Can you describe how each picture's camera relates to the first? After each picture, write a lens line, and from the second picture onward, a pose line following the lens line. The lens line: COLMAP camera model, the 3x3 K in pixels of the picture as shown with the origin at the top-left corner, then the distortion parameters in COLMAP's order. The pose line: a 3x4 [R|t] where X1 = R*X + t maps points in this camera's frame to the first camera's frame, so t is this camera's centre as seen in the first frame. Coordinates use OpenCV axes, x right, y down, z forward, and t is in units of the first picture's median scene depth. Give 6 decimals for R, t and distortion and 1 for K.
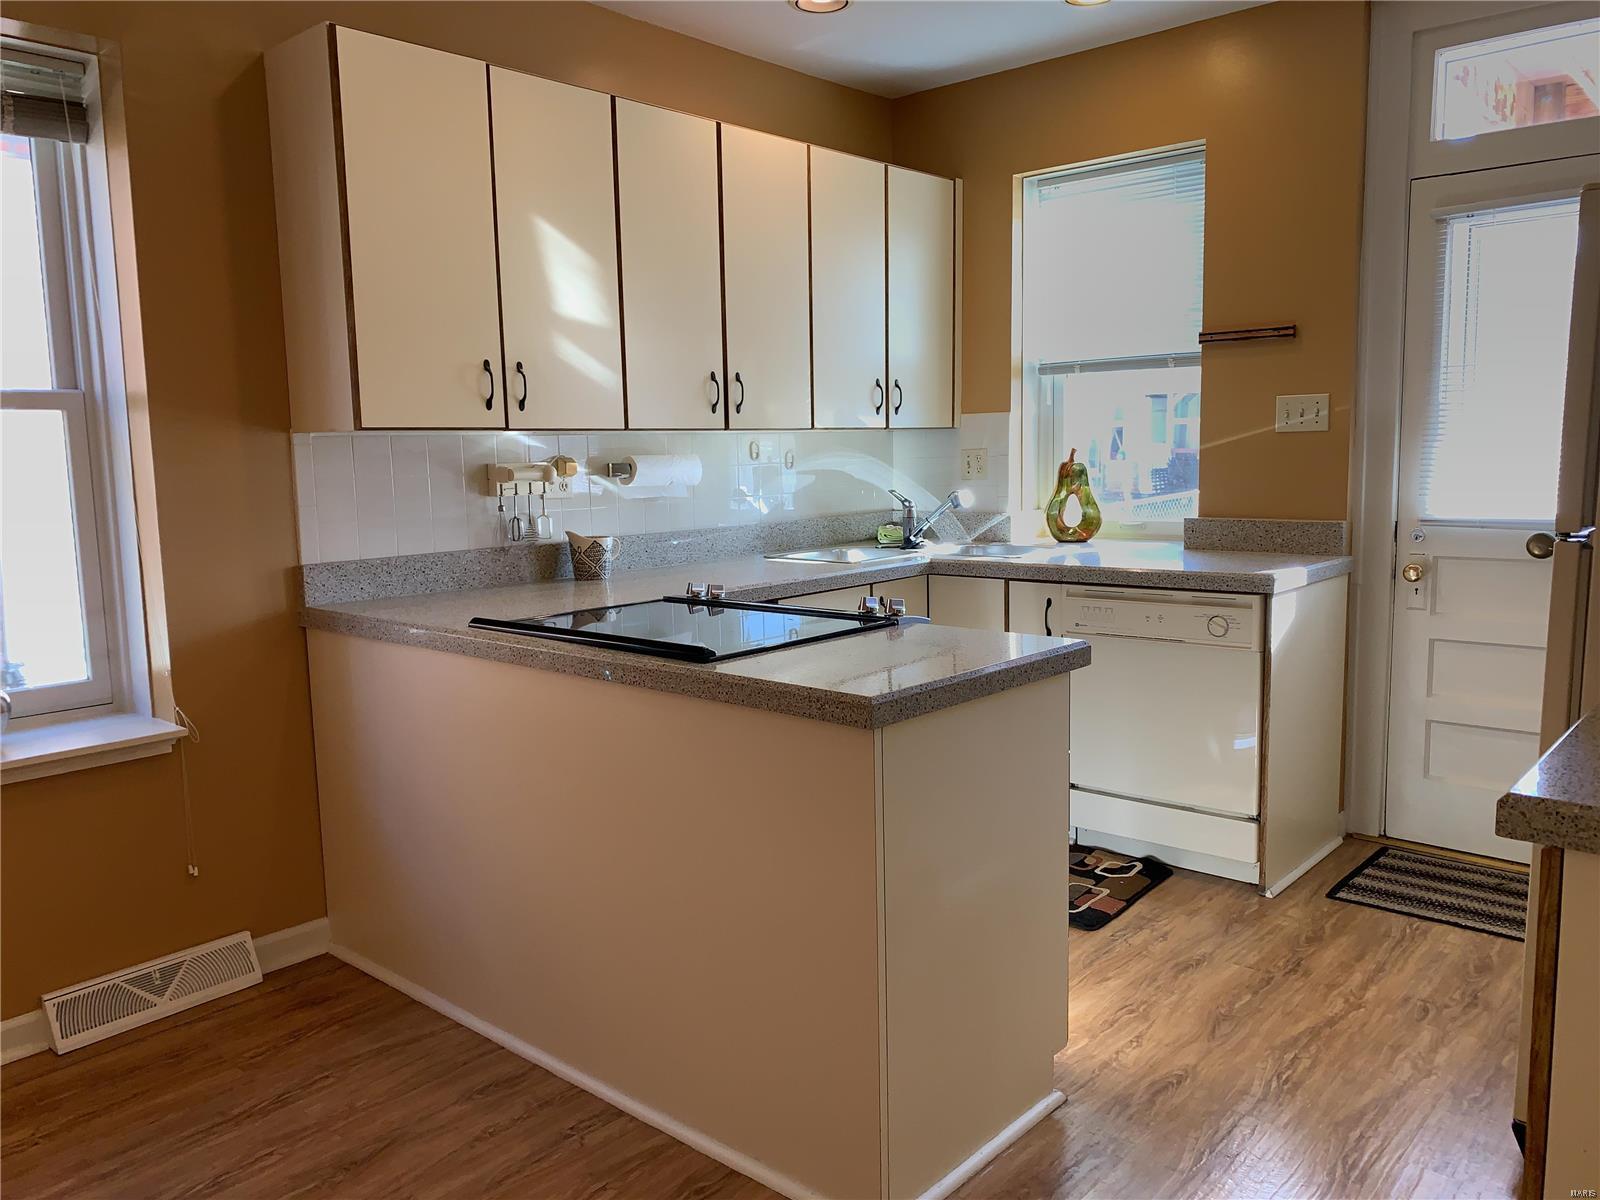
lens RADIAL K [[1232.6, 0, 759.2], [0, 1232.6, 599.0], [0, 0, 1]] dist [0.003741, -0.002090]
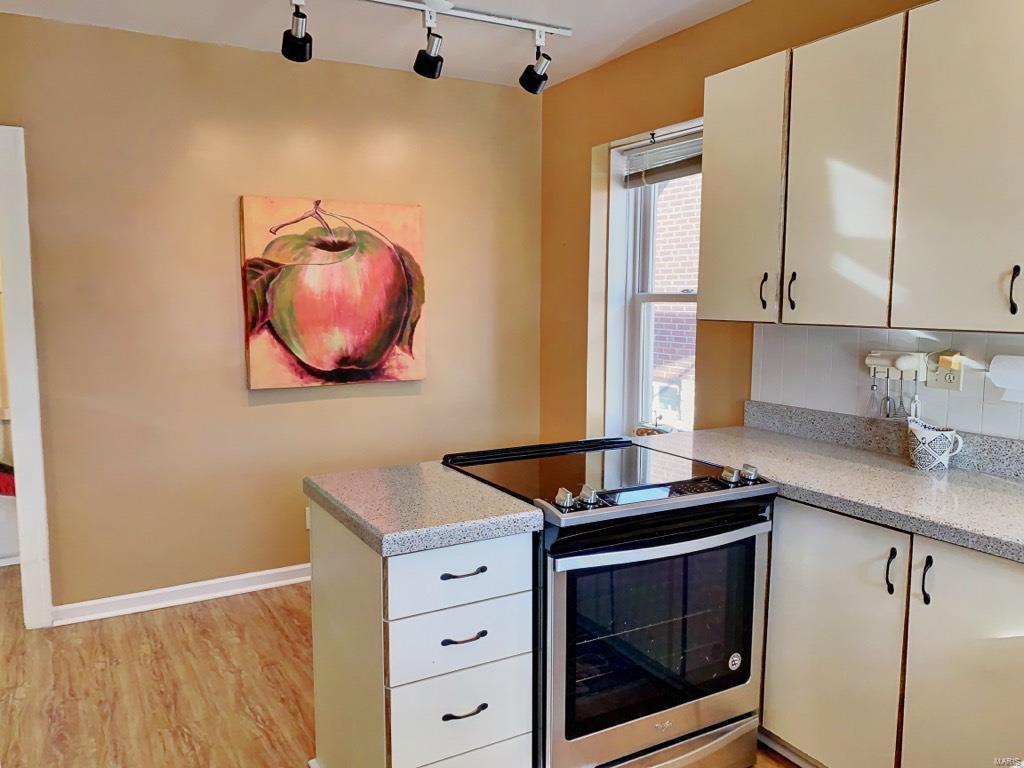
lens RADIAL K [[788.9, 0, 485.9], [0, 788.9, 383.4], [0, 0, 1]] dist [0.003741, -0.002090]
pose [[-0.311458, 0.109940, -0.943879, 0.702066], [-0.141148, 0.976914, 0.160363, -0.161686], [0.939719, 0.183173, -0.288750, 0.936378]]
